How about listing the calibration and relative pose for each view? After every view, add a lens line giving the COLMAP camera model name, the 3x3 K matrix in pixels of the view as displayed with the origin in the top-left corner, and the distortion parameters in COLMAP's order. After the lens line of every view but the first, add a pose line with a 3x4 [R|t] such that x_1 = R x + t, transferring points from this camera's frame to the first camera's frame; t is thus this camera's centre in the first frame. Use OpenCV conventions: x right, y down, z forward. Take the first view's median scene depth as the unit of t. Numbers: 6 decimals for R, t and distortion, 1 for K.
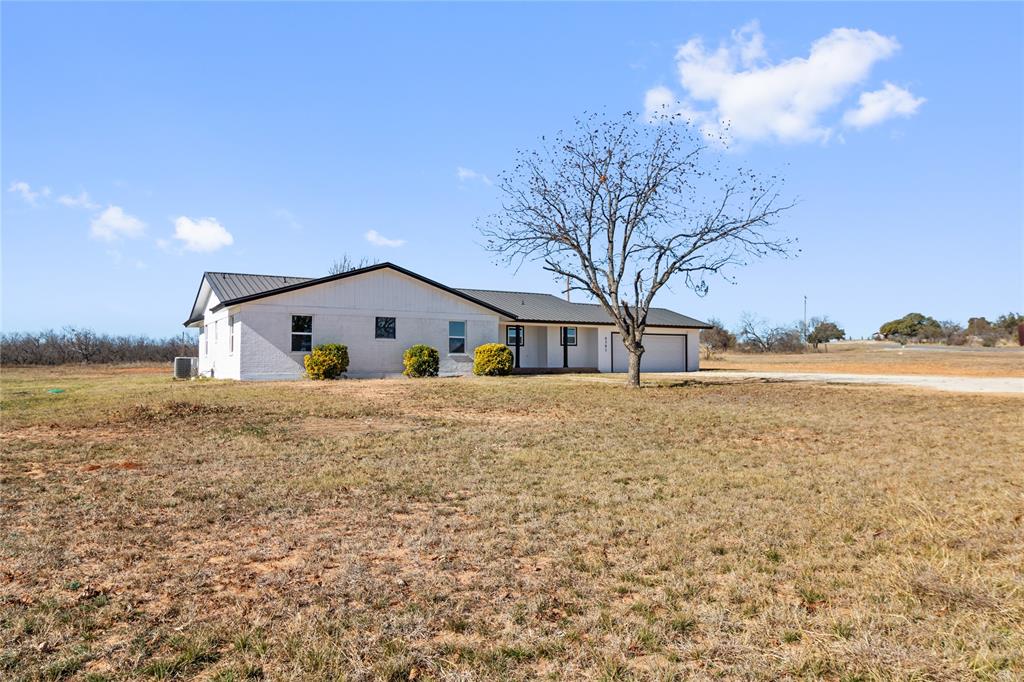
lens RADIAL K [[710.8, 0, 512.0], [0, 710.8, 341.0], [0, 0, 1]] dist [-0.000049, -0.000814]
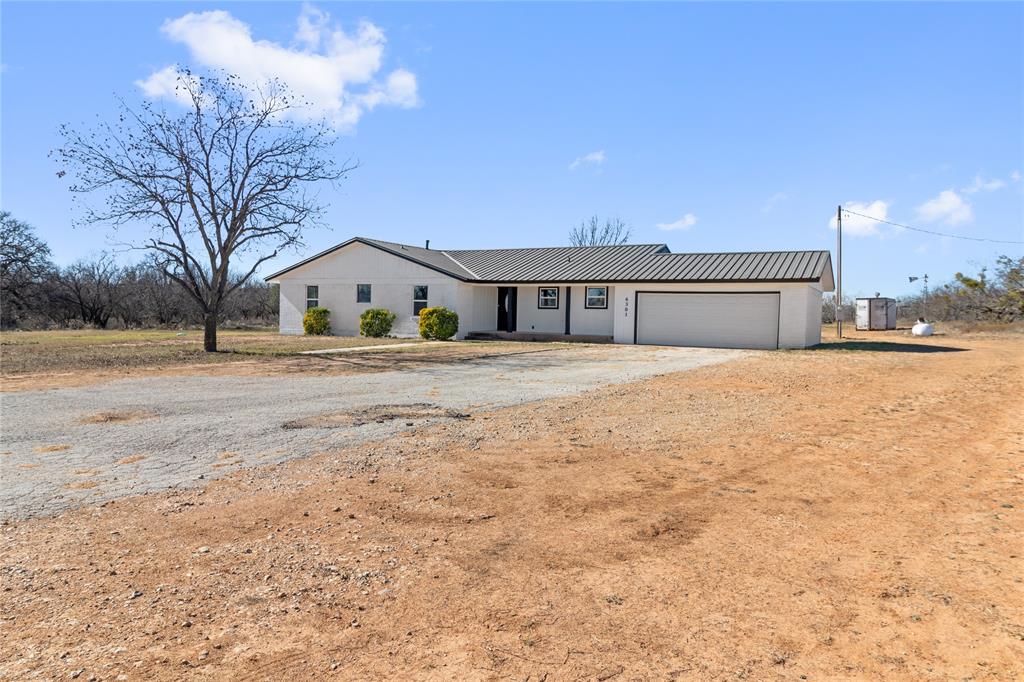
lens RADIAL K [[710.8, 0, 512.0], [0, 710.8, 341.0], [0, 0, 1]] dist [-0.000049, -0.000814]
pose [[0.483725, 0.037799, -0.874403, 0.901021], [0.004510, 0.998946, 0.045678, 0.006589], [0.875209, -0.026039, 0.483045, 0.610938]]
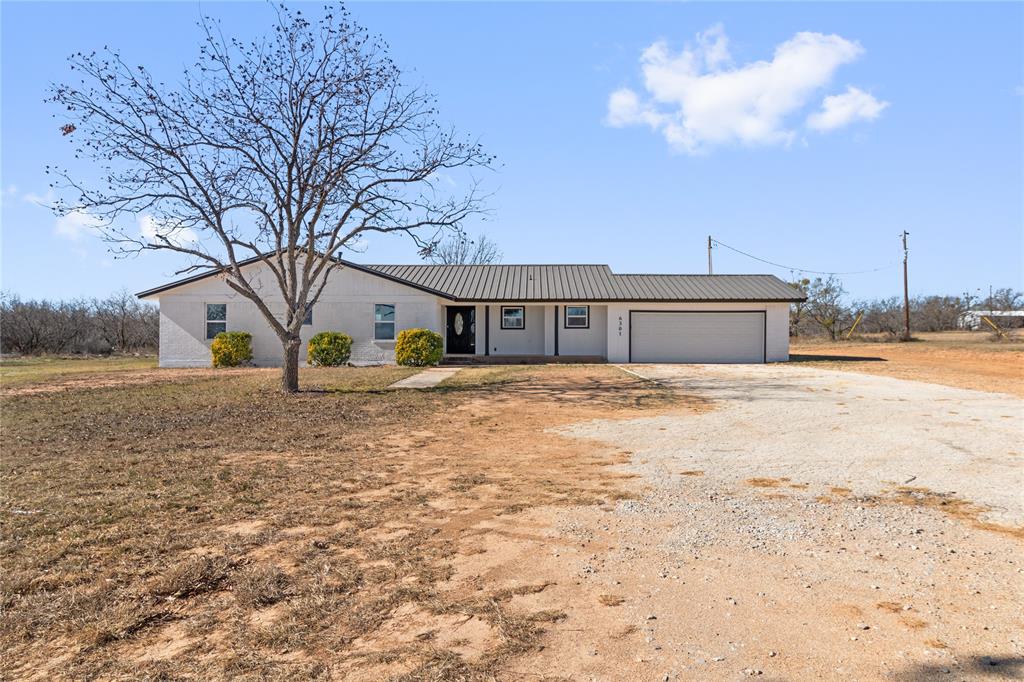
lens RADIAL K [[710.8, 0, 512.0], [0, 710.8, 341.0], [0, 0, 1]] dist [-0.000049, -0.000814]
pose [[0.841624, -0.000729, -0.540064, 0.540851], [0.016392, 0.999573, 0.024195, -0.000122], [0.539816, -0.029216, 0.841276, 0.332579]]
